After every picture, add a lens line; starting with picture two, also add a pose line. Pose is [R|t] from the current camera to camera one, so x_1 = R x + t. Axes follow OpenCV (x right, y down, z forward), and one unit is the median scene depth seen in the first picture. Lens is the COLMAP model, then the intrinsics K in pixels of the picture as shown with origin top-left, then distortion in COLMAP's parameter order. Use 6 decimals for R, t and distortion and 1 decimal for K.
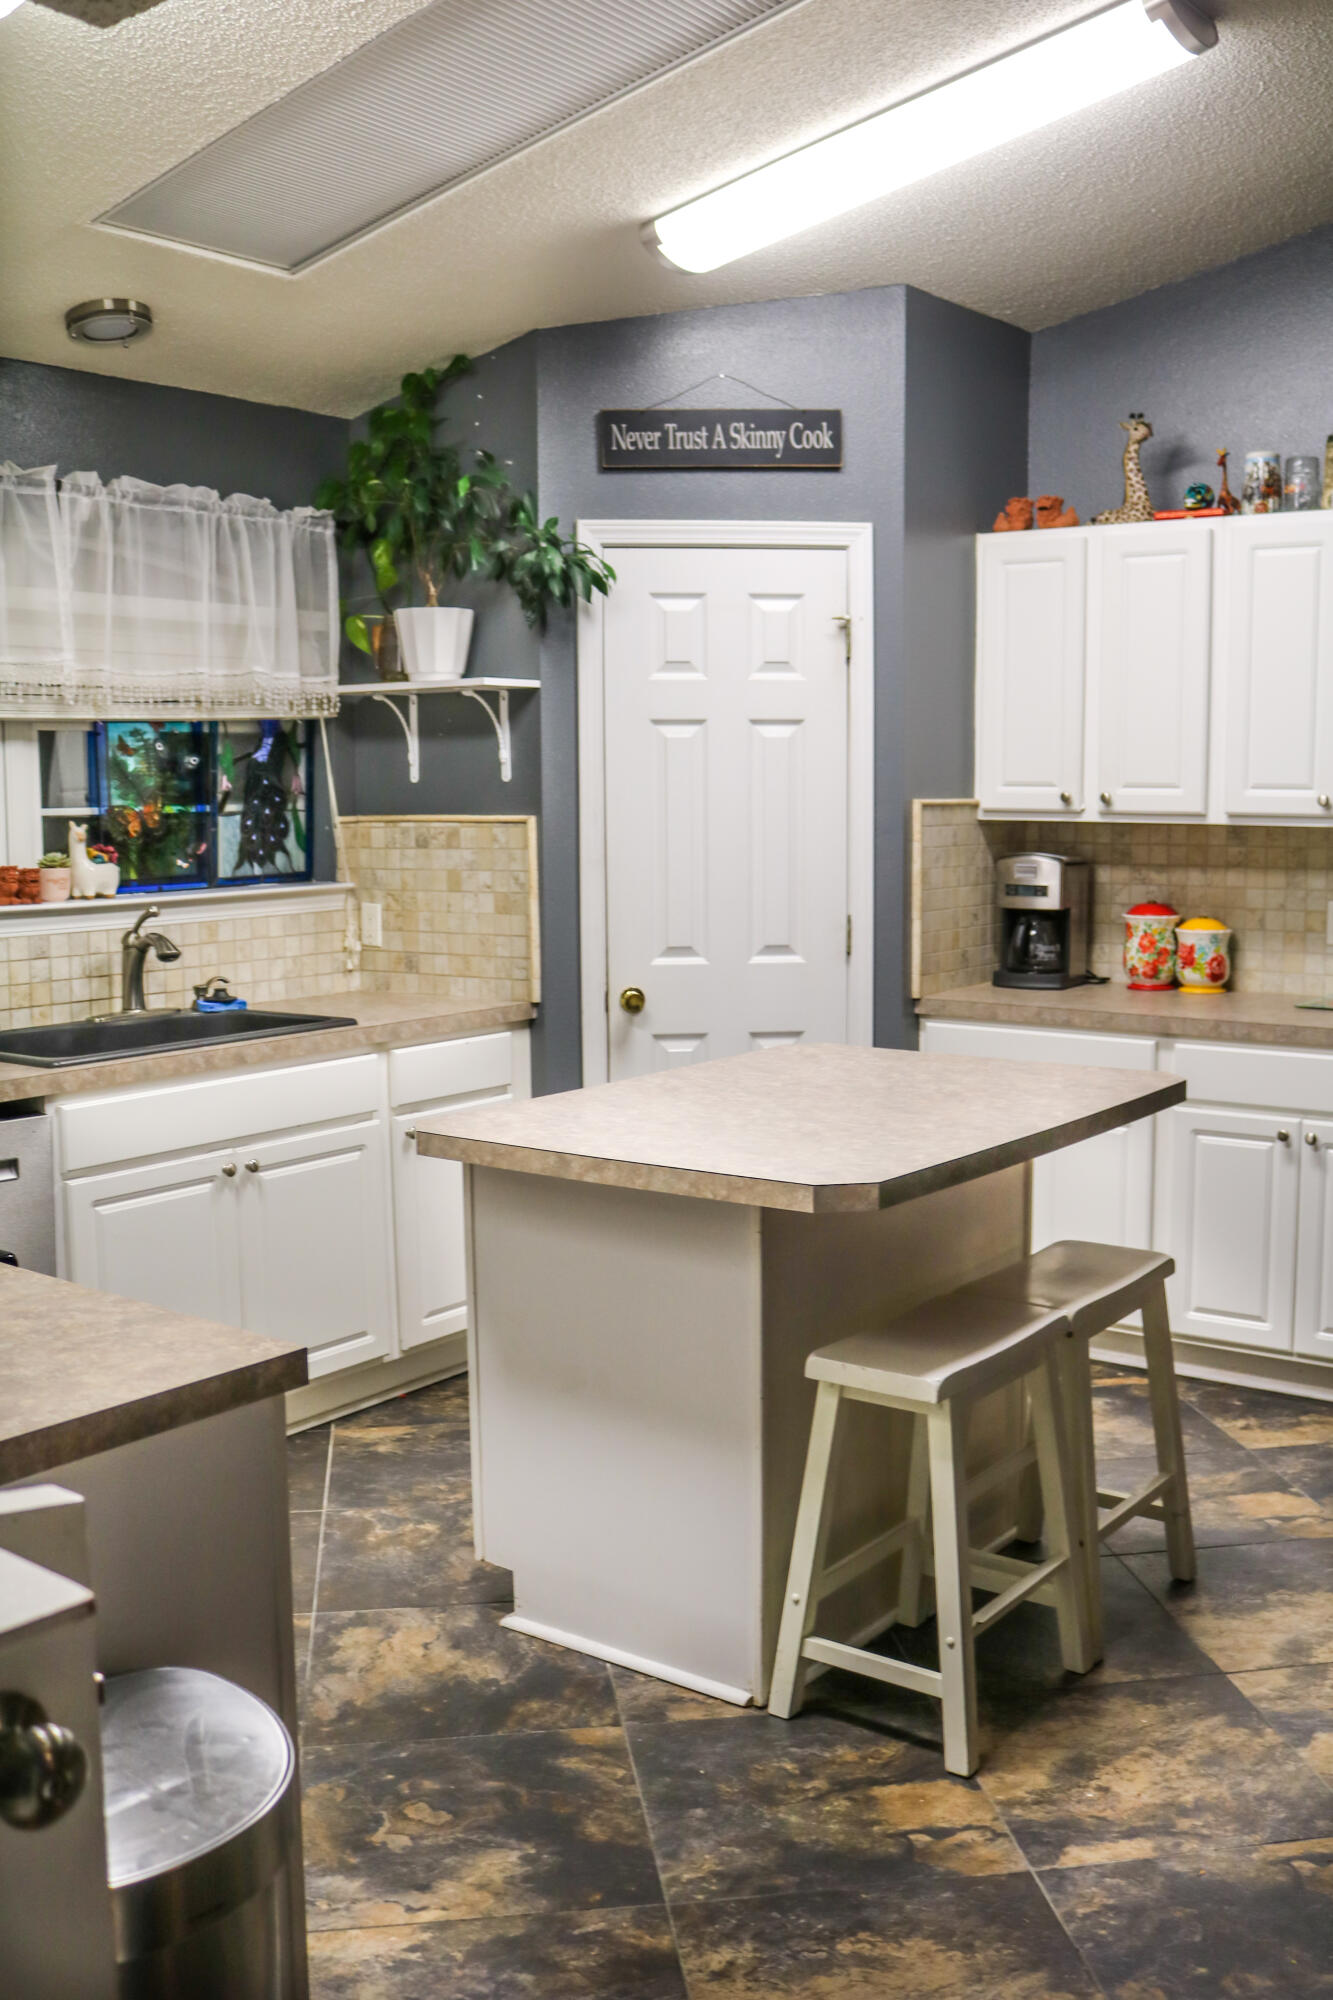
lens RADIAL K [[1925.1, 0, 683.1], [0, 1925.1, 1002.5], [0, 0, 1]] dist [-0.146703, 0.142269]
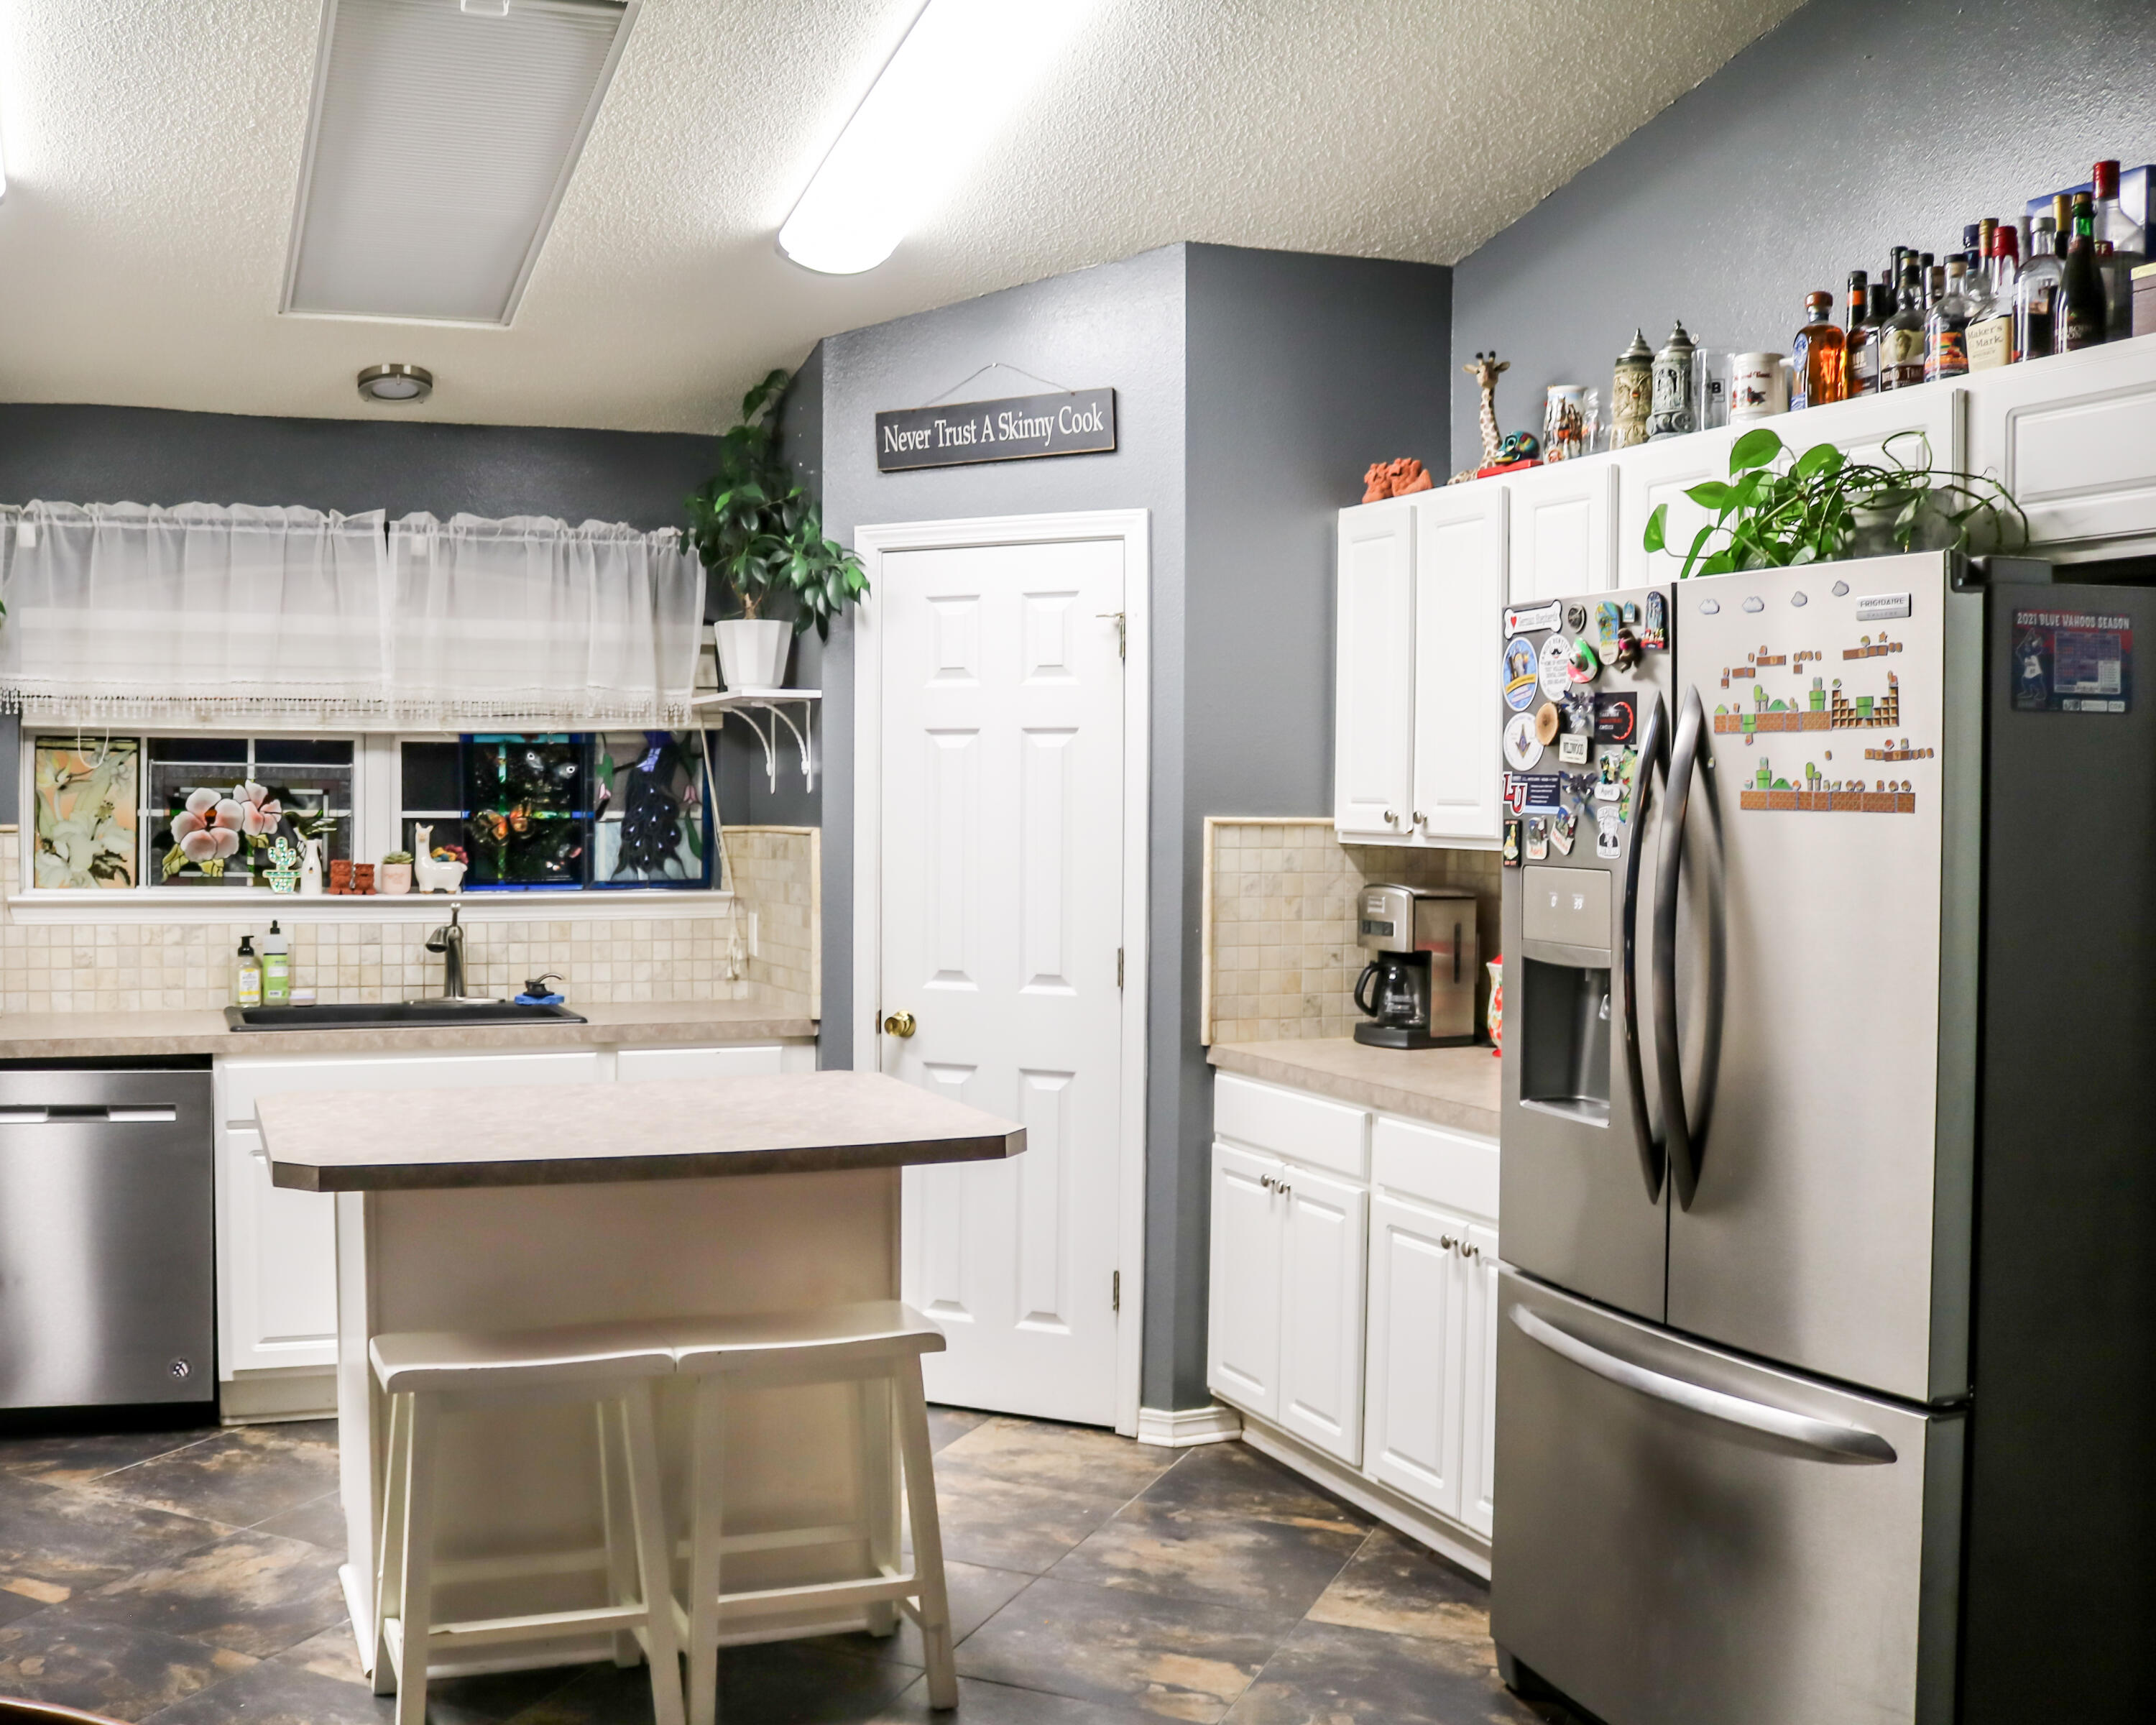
lens RADIAL K [[2185.0, 0, 828.0], [0, 2185.0, 861.4], [0, 0, 1]] dist [-0.134857, 0.014957]
pose [[0.813511, 0.025792, -0.580977, 0.582420], [-0.075483, 0.995248, -0.061511, -0.012217], [0.576630, 0.093894, 0.811593, 0.101476]]
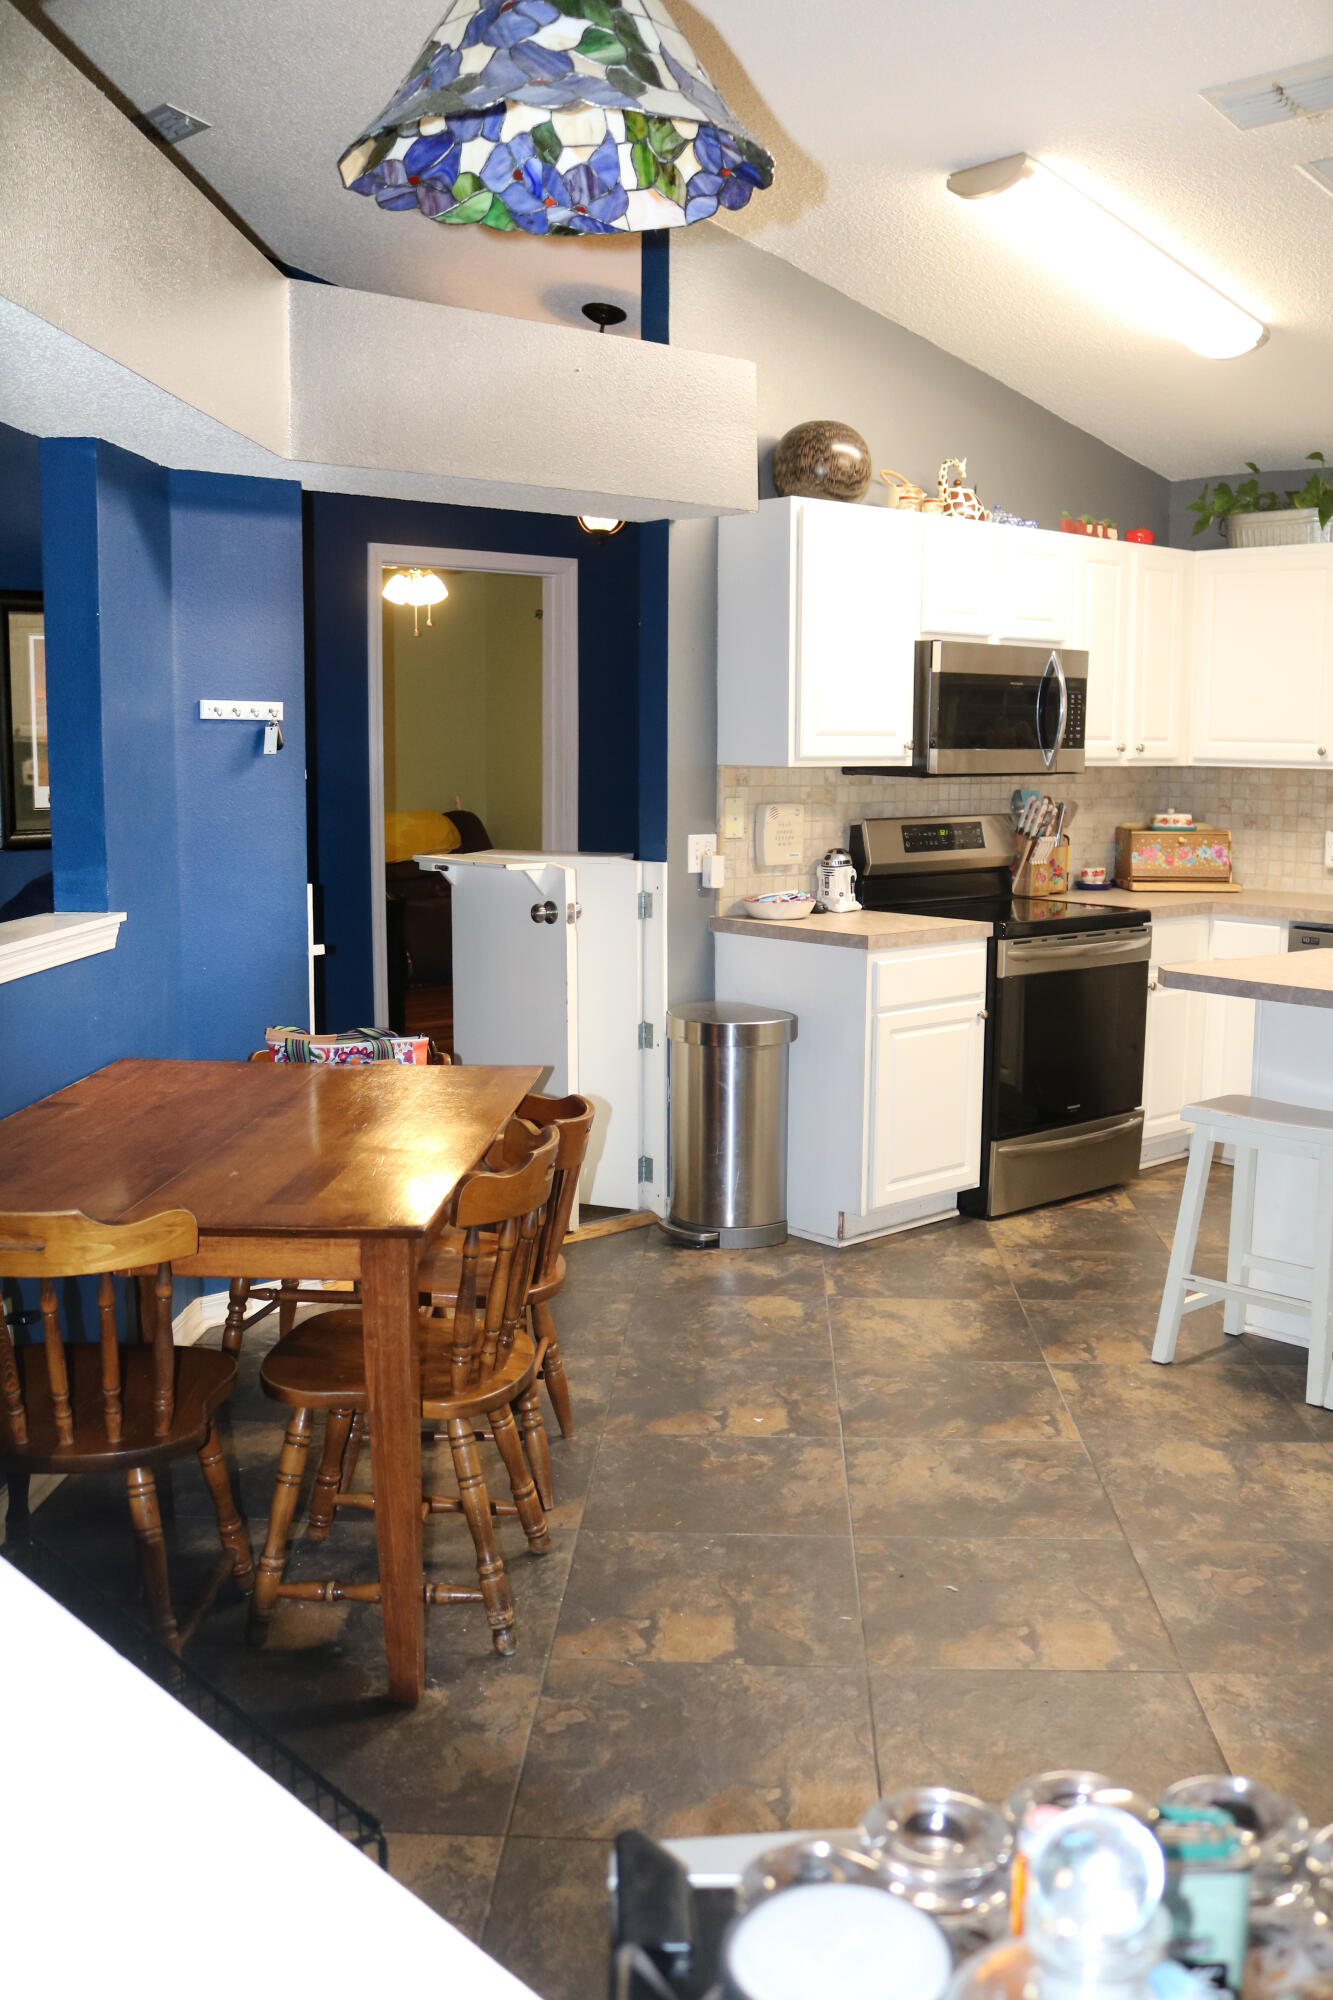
lens RADIAL K [[1894.0, 0, 694.3], [0, 1894.0, 1006.0], [0, 0, 1]] dist [-0.139593, 0.143003]
pose [[-0.184739, 0.140615, -0.972676, 1.024164], [-0.120835, 0.978952, 0.164473, -0.056032], [0.975331, 0.147918, -0.163860, 0.500363]]
